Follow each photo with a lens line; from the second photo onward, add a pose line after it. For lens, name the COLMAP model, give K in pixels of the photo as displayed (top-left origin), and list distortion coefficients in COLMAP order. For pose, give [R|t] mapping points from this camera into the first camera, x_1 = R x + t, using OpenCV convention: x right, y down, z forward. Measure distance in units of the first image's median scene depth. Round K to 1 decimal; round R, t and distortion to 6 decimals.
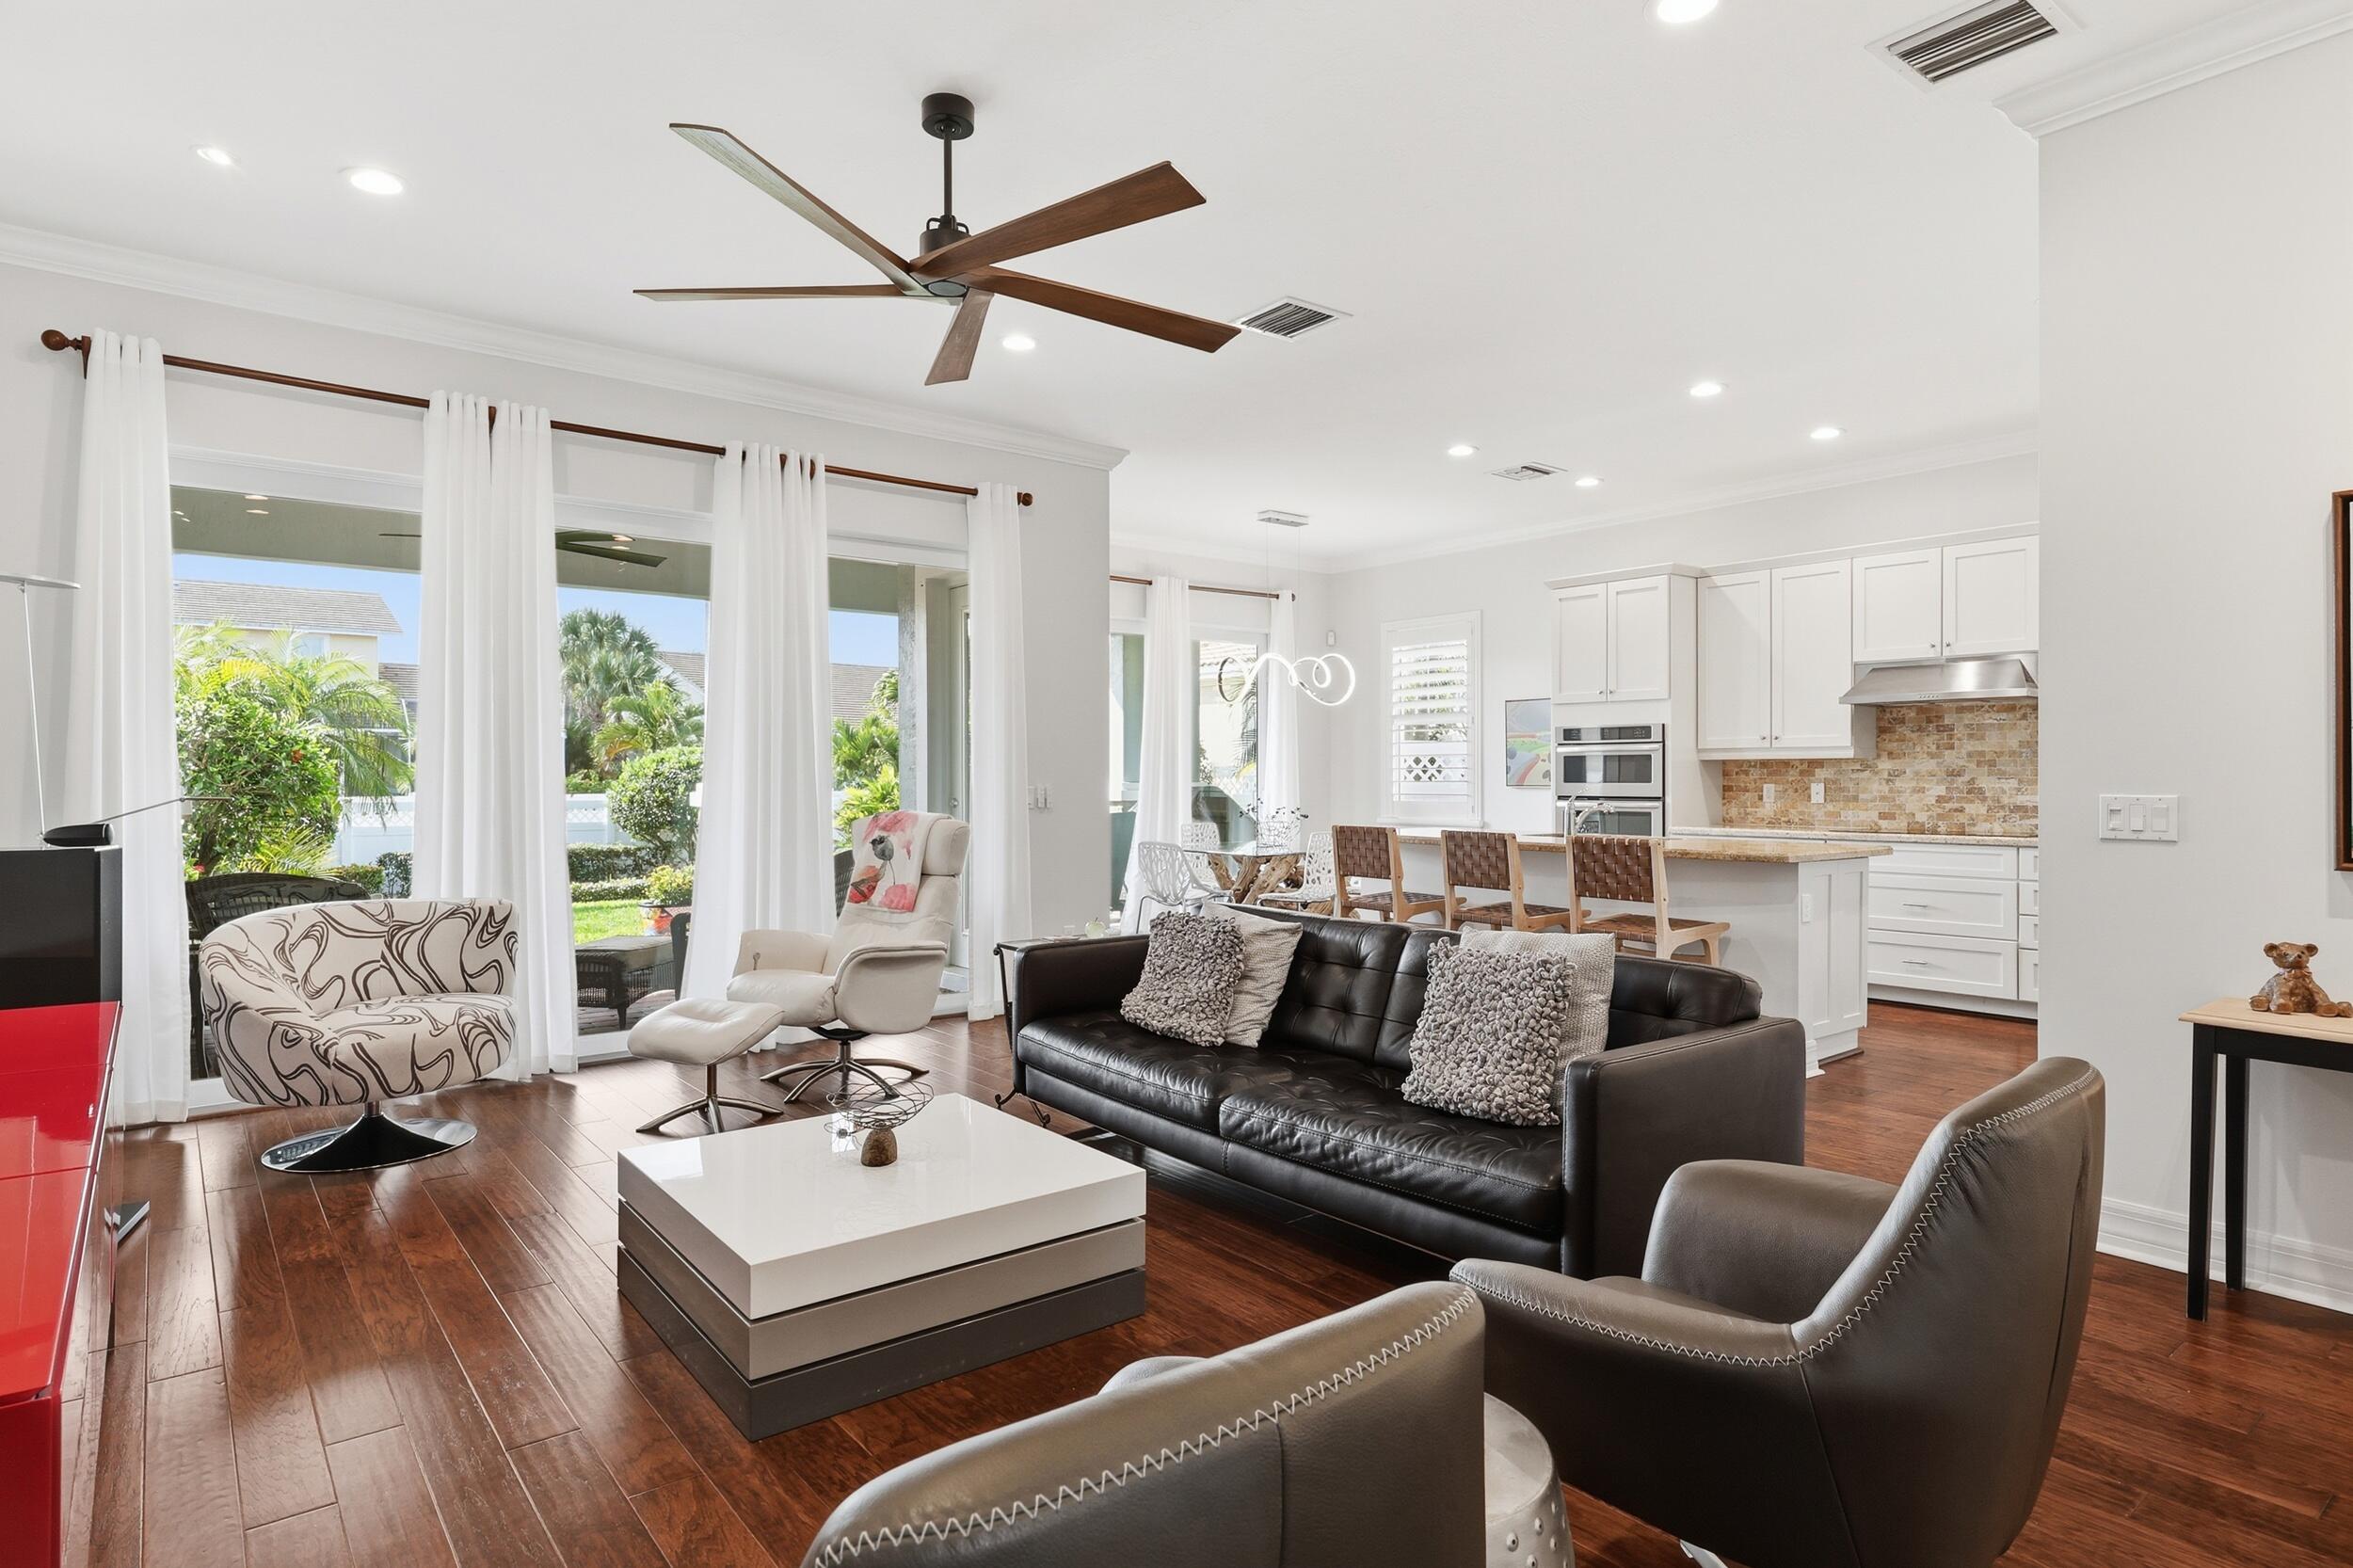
lens RADIAL K [[1277.6, 0, 1175.0], [0, 1277.6, 778.2], [0, 0, 1]] dist [0.005434, 0.000813]
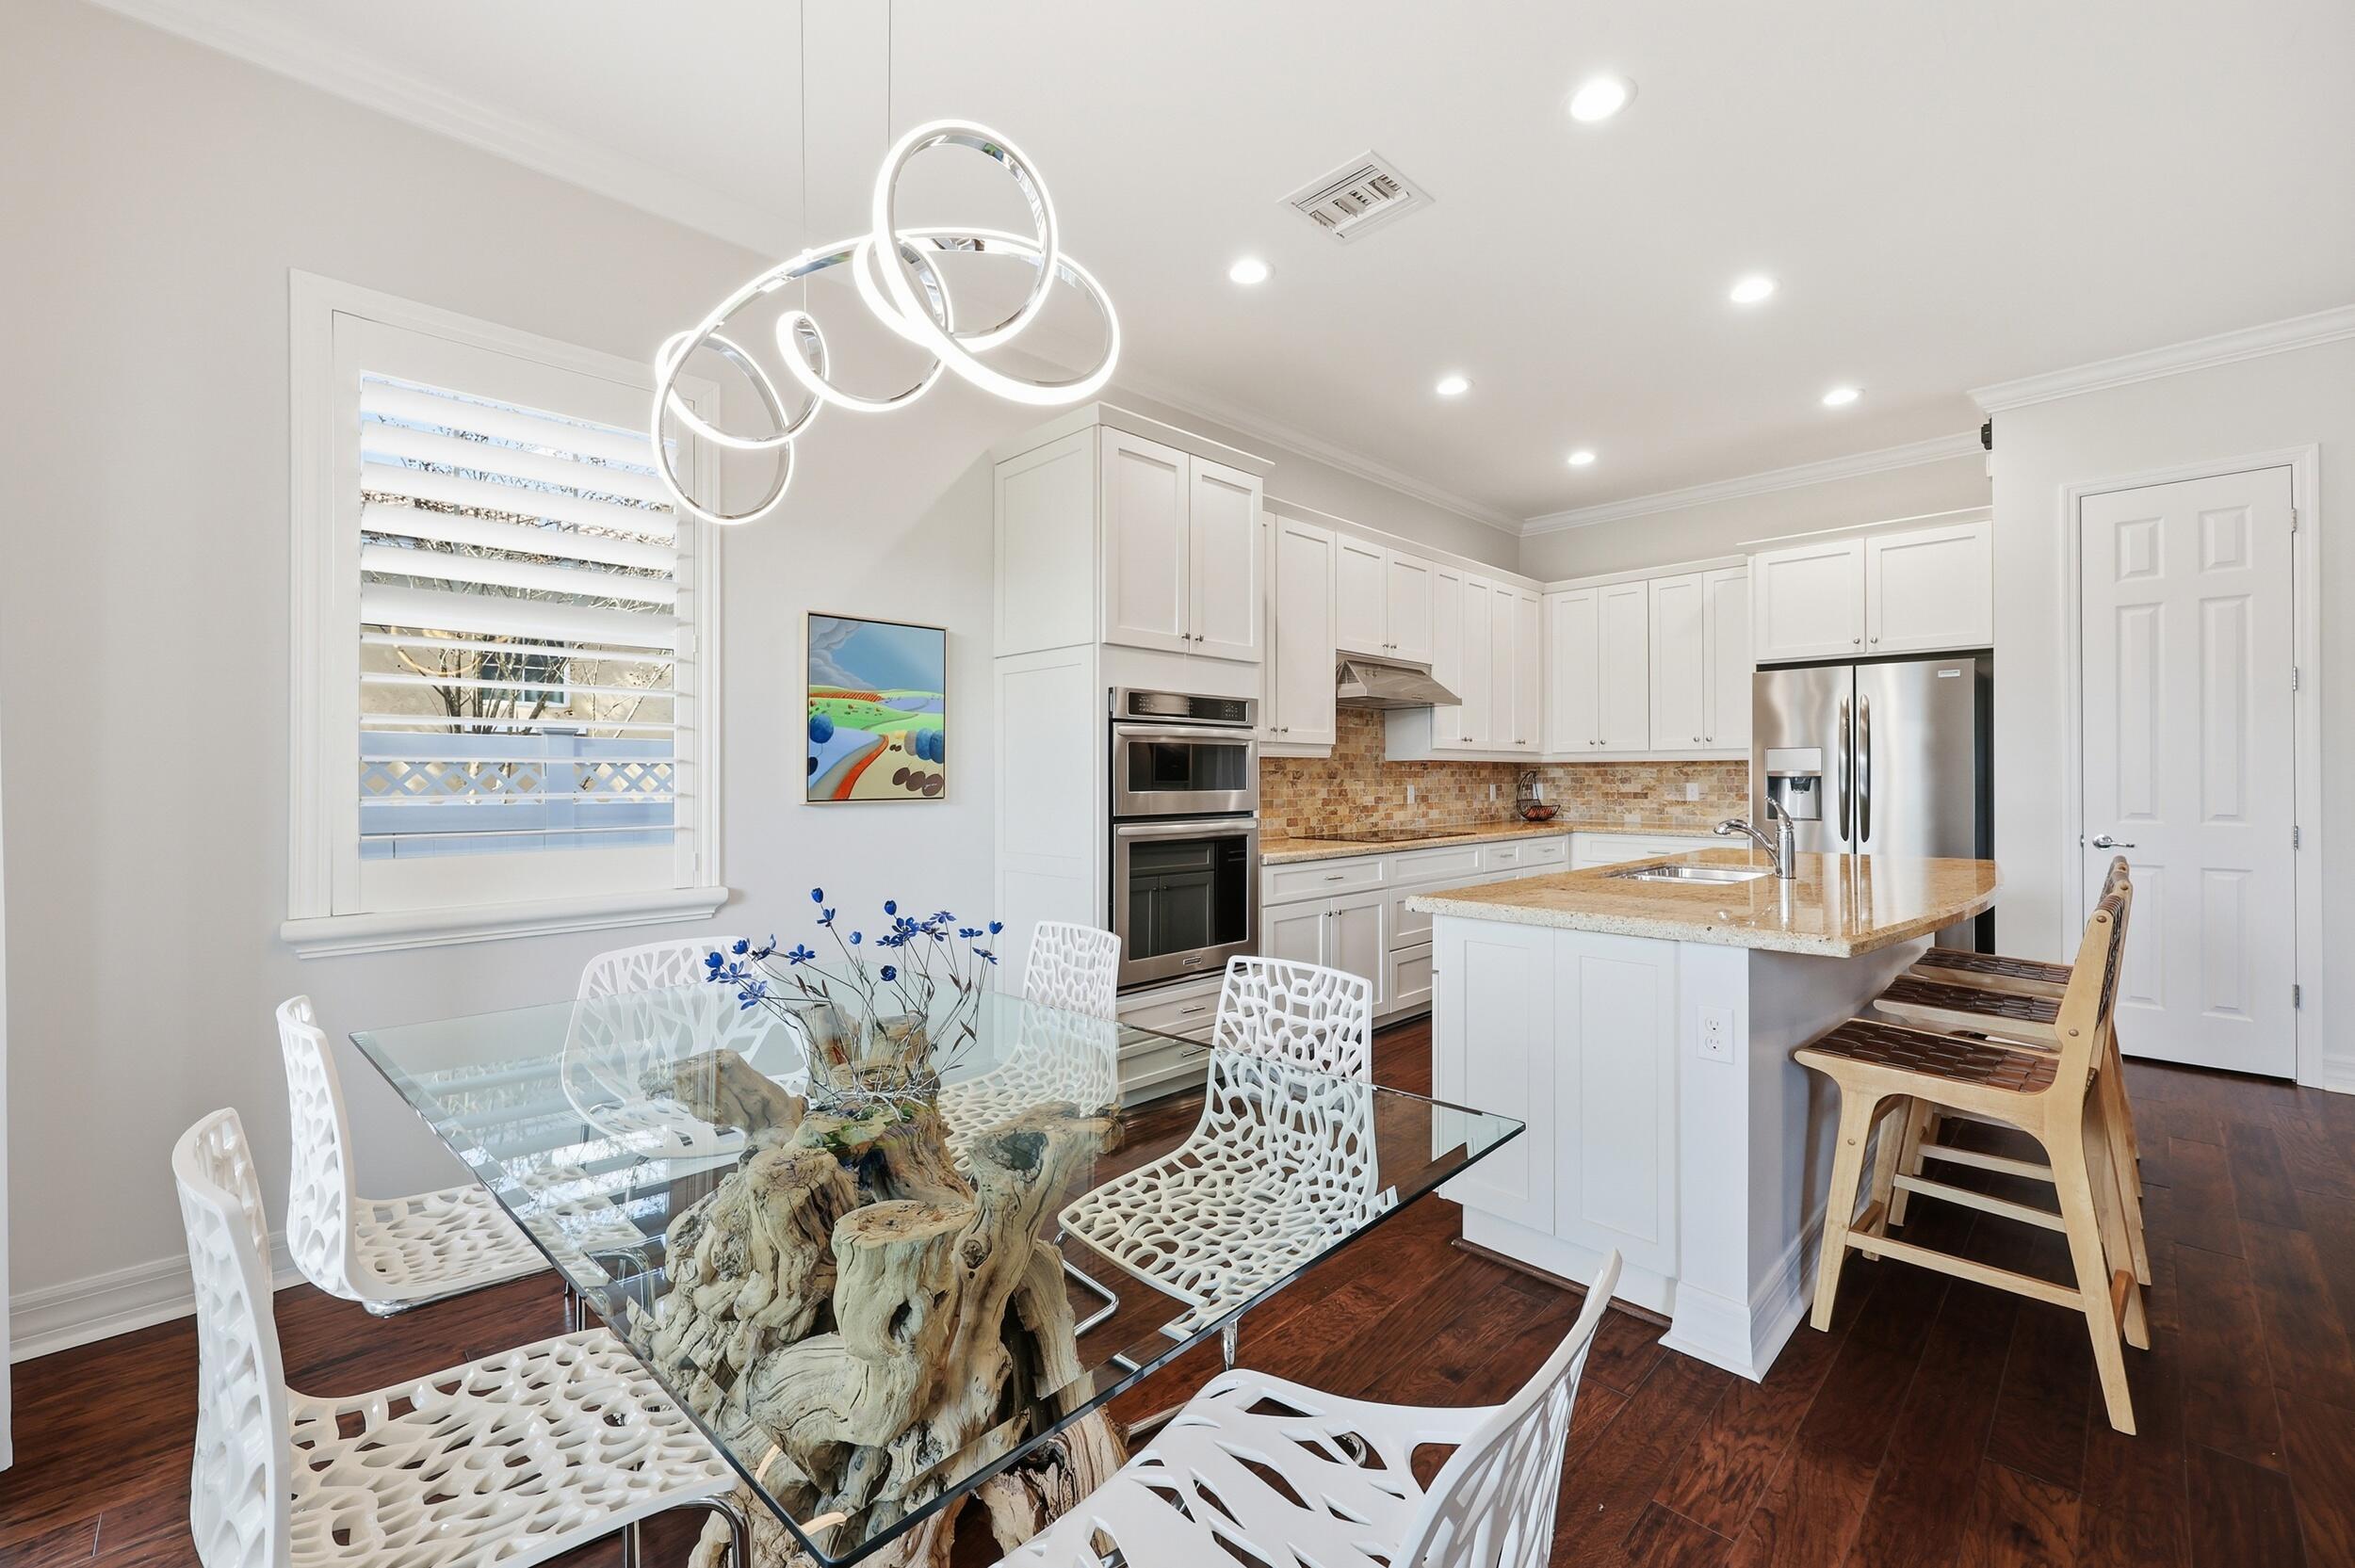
lens RADIAL K [[956.0, 0, 1170.5], [0, 956.0, 771.9], [0, 0, 1]] dist [0.001253, 0.000208]
pose [[-0.095887, 0.005552, 0.995377, -0.109726], [0.002421, 0.999983, -0.005344, -0.002807], [-0.995389, 0.001897, -0.095898, 1.128446]]
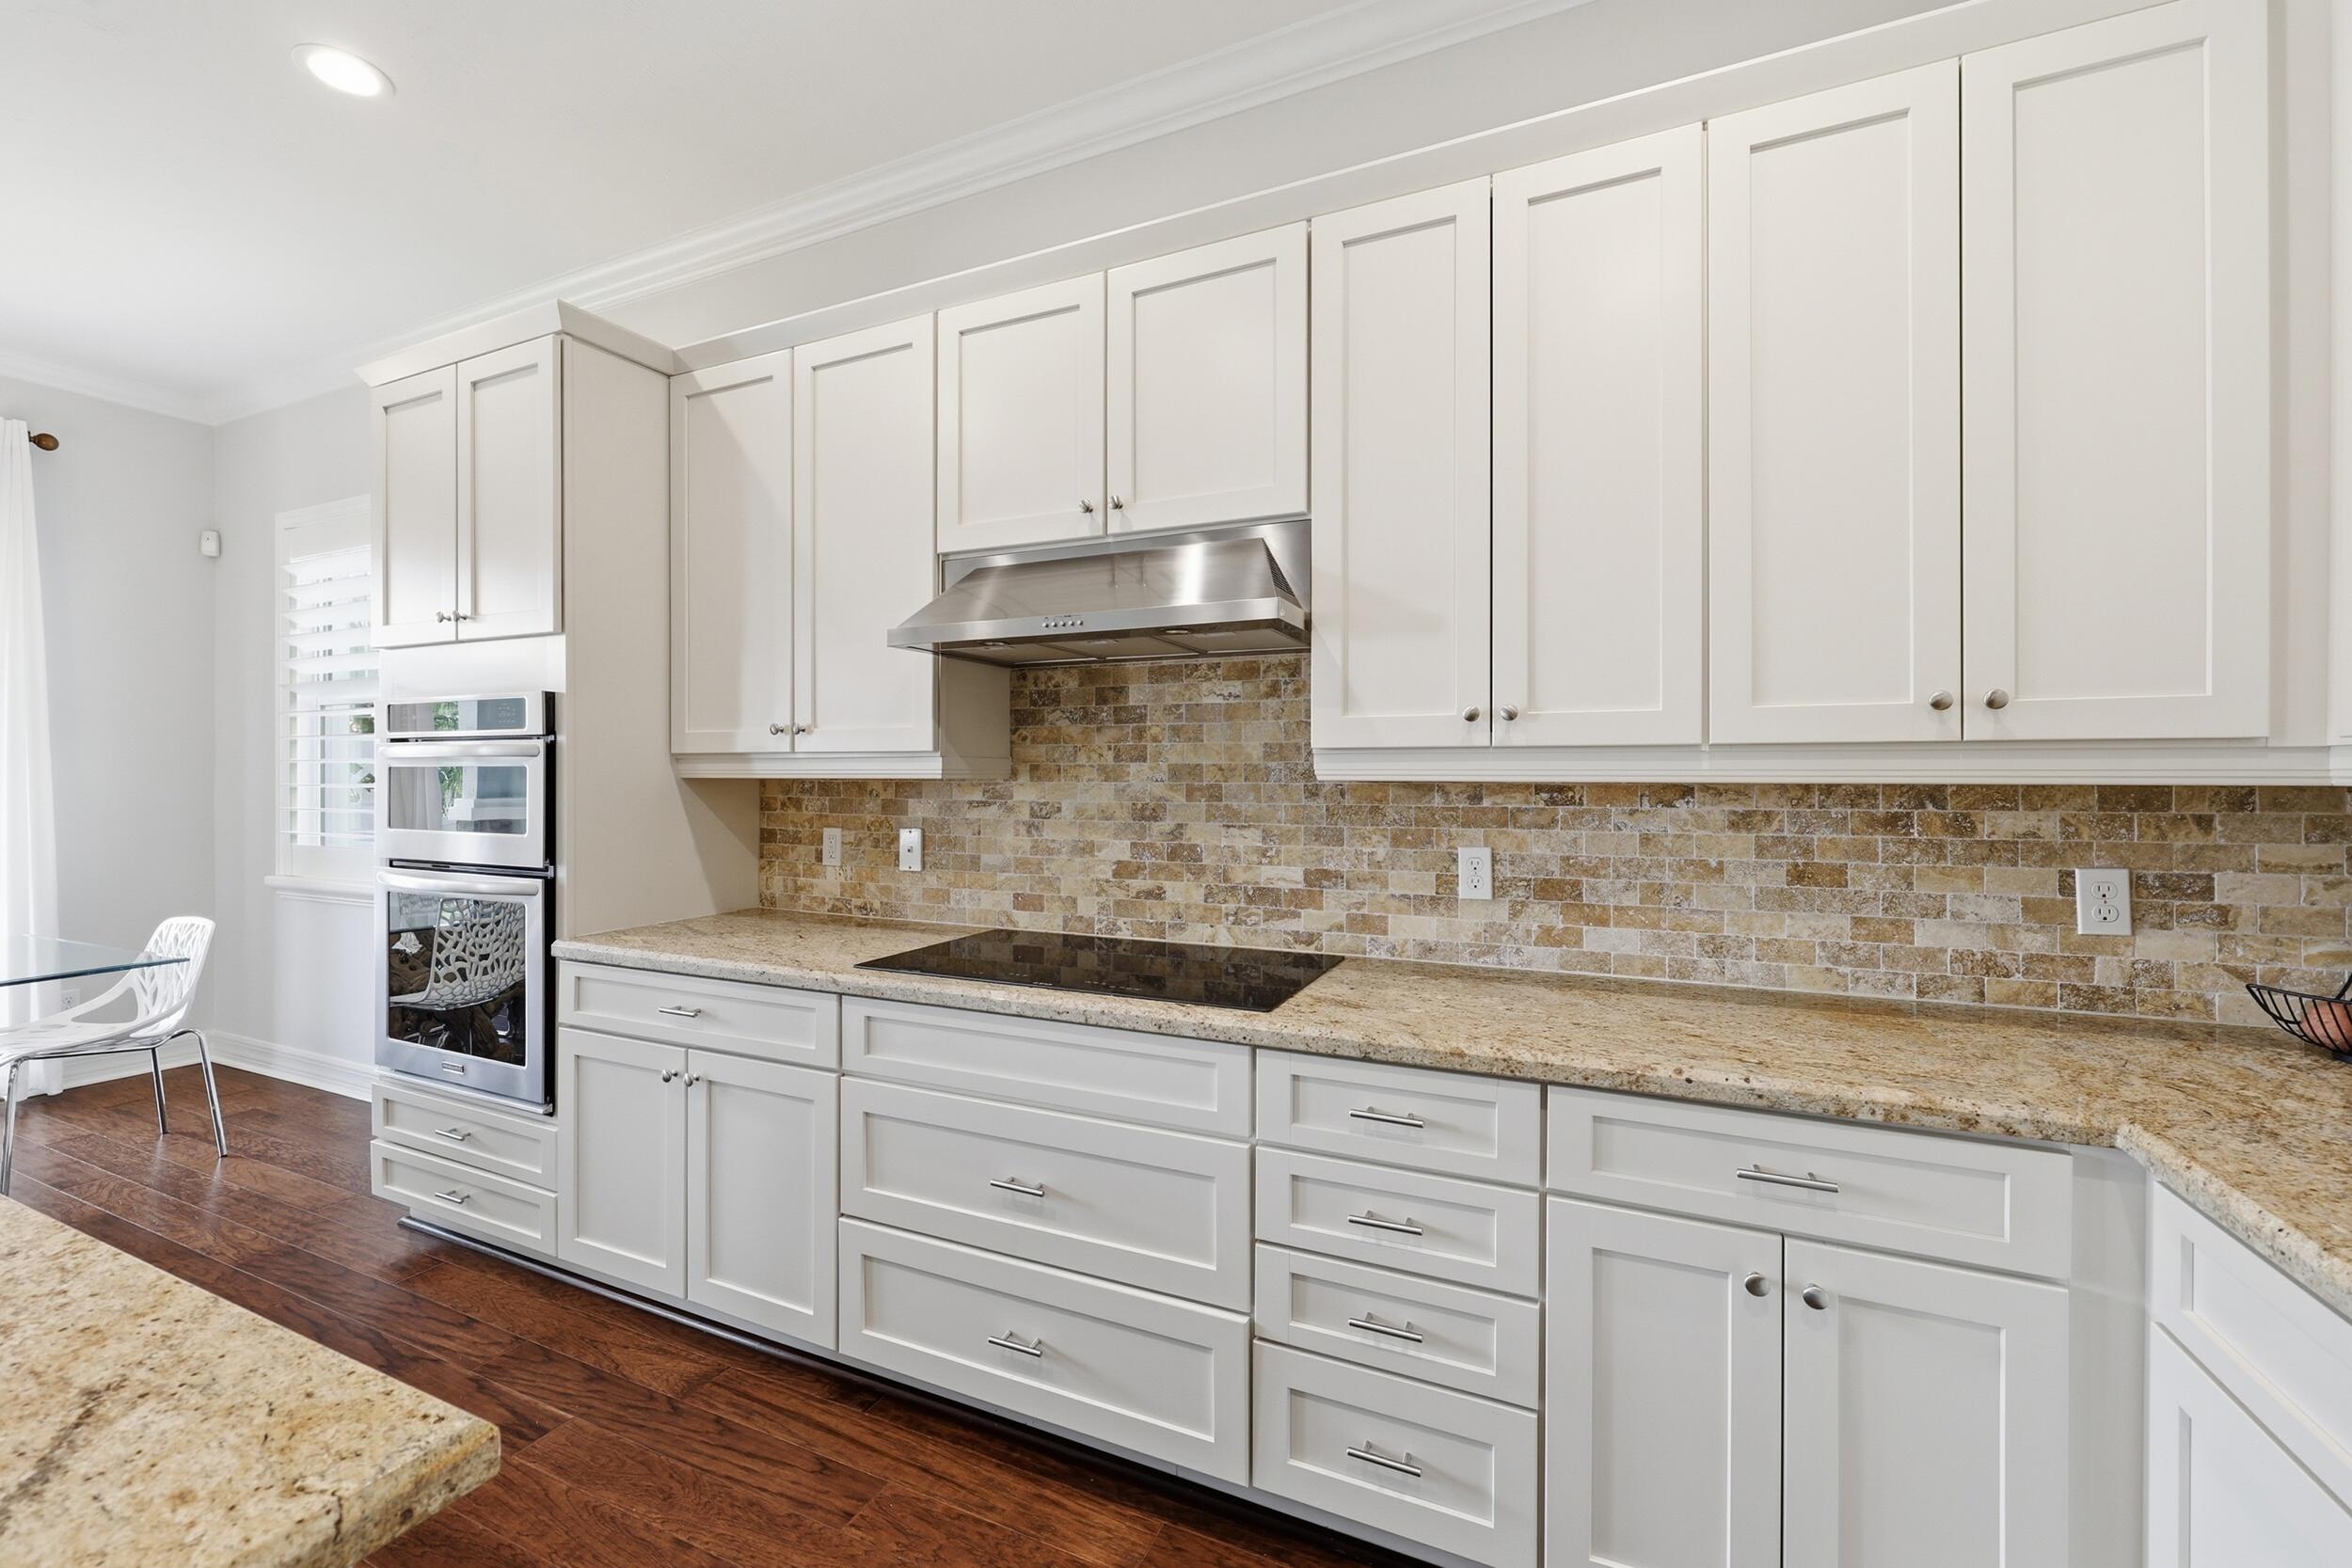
lens RADIAL K [[954.8, 0, 1165.5], [0, 954.8, 776.4], [0, 0, 1]] dist [0.001253, 0.000208]
pose [[0.895439, 0.002093, 0.445179, 0.437410], [-0.002478, 0.999997, 0.000282, -0.016246], [-0.445177, -0.001355, 0.895442, 0.653681]]
